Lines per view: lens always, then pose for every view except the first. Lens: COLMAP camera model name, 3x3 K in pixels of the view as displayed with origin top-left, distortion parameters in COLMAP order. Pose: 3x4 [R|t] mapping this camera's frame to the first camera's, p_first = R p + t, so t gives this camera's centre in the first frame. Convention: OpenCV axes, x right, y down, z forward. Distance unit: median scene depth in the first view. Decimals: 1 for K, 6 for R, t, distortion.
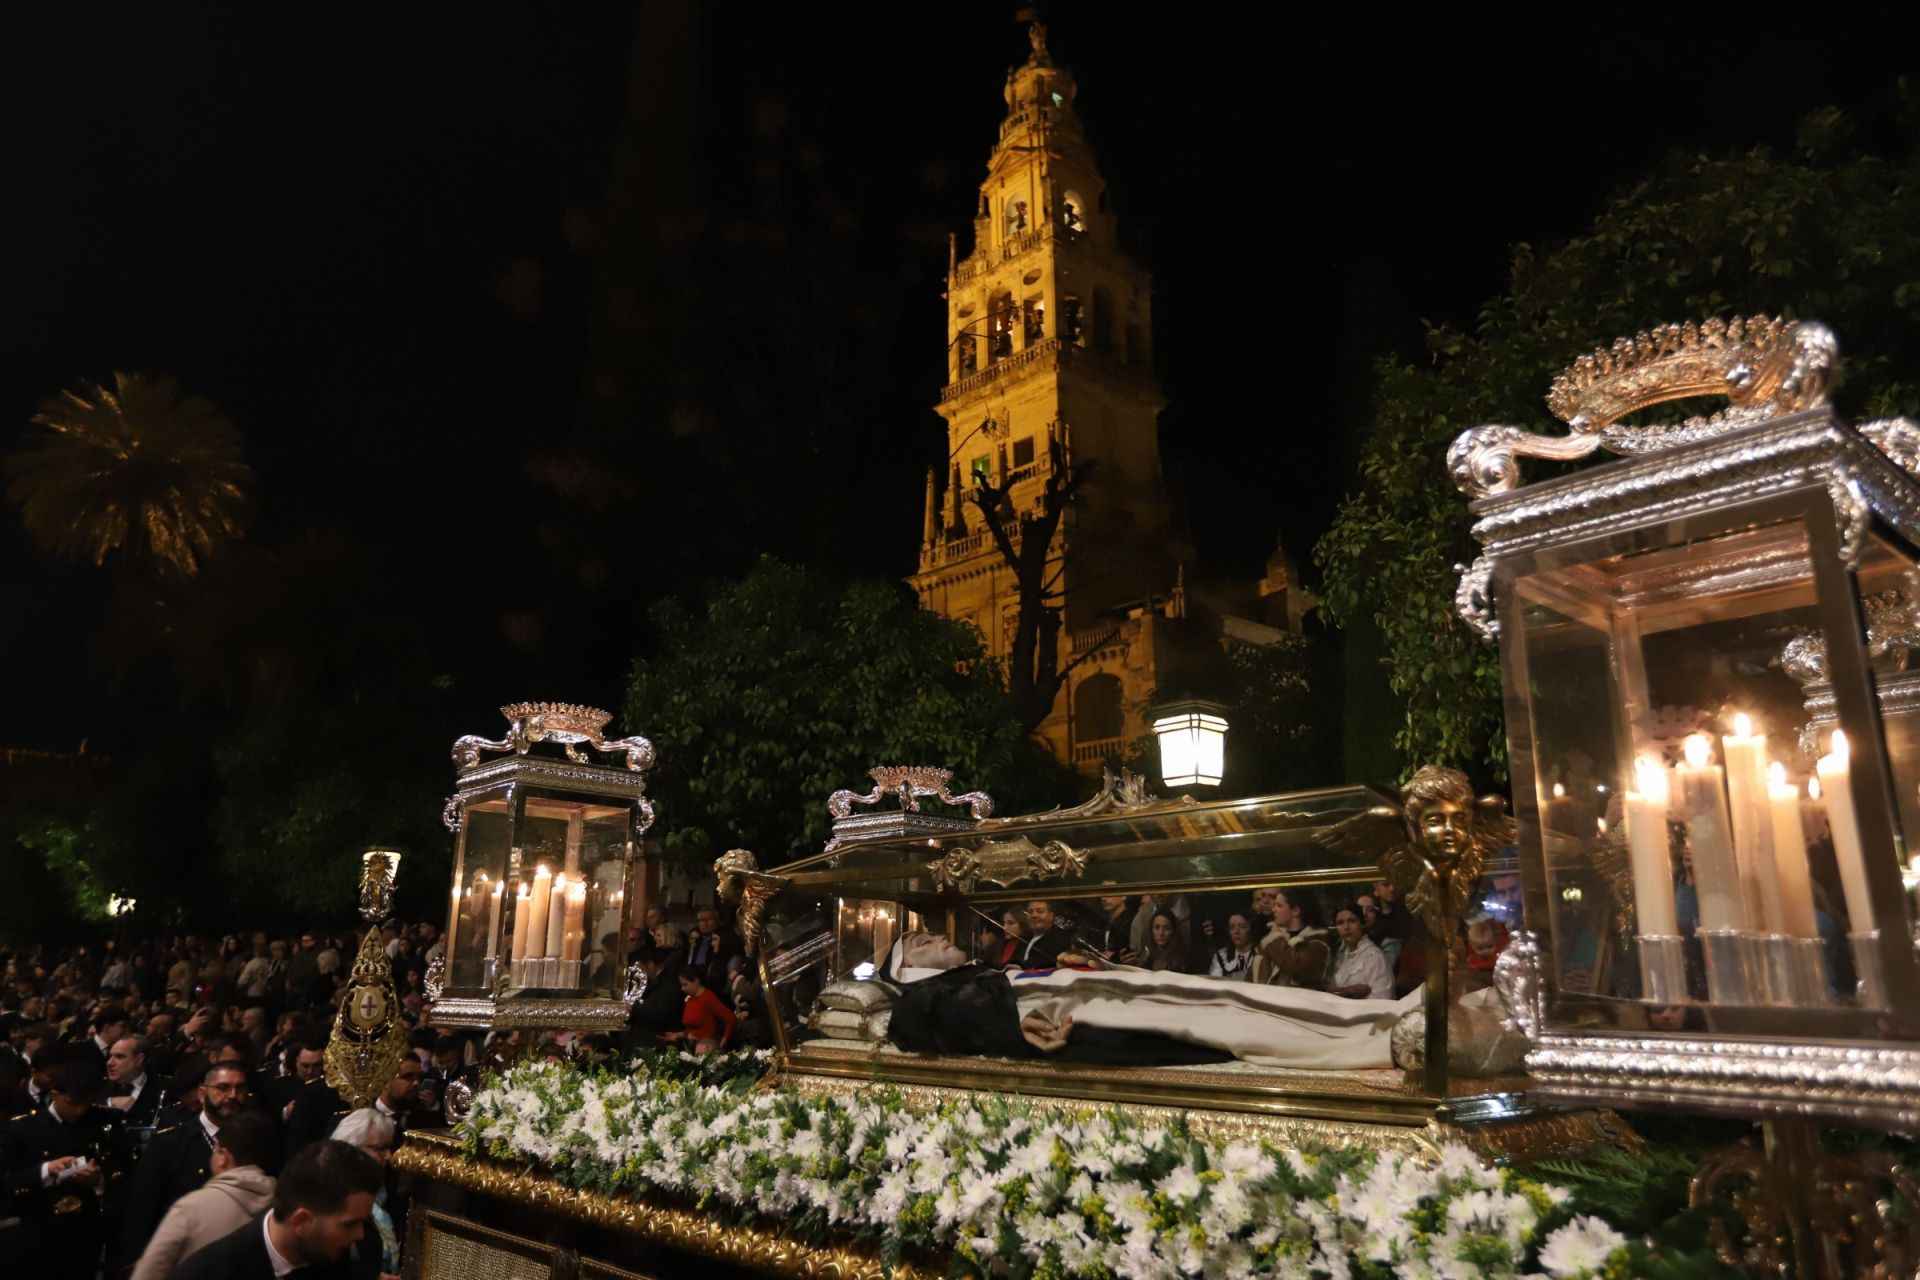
lens RADIAL K [[1341.5, 0, 943.7], [0, 1341.5, 611.8], [0, 0, 1]] dist [0.002533, 0.035477]
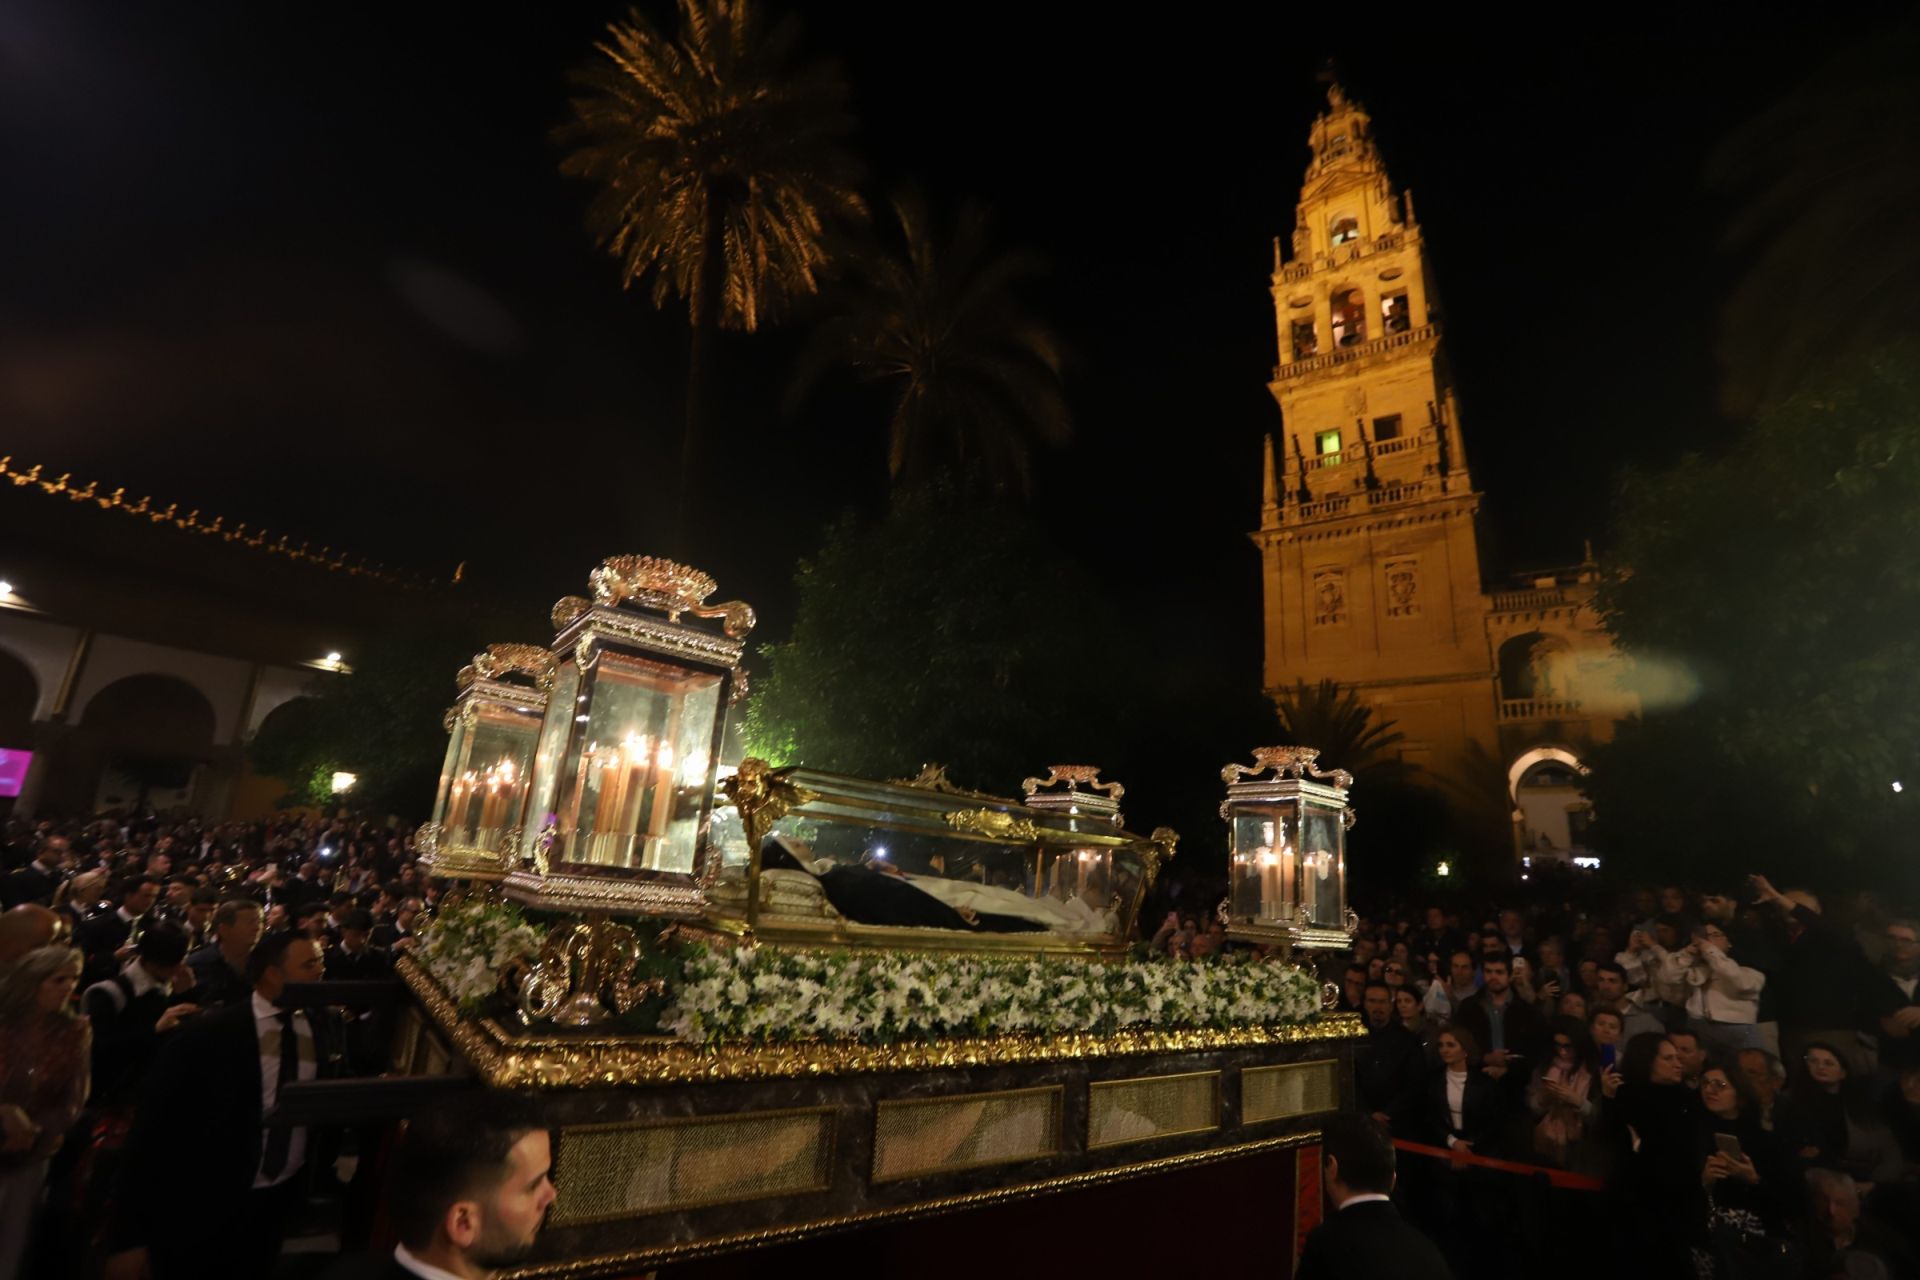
lens RADIAL K [[884.2, 0, 964.0], [0, 884.2, 637.4], [0, 0, 1]] dist [-0.038292, 0.014301]
pose [[0.976387, 0.114970, 0.182895, -0.530108], [-0.112919, 0.993369, -0.021624, 0.140238], [-0.184168, 0.000461, 0.982895, 0.533033]]
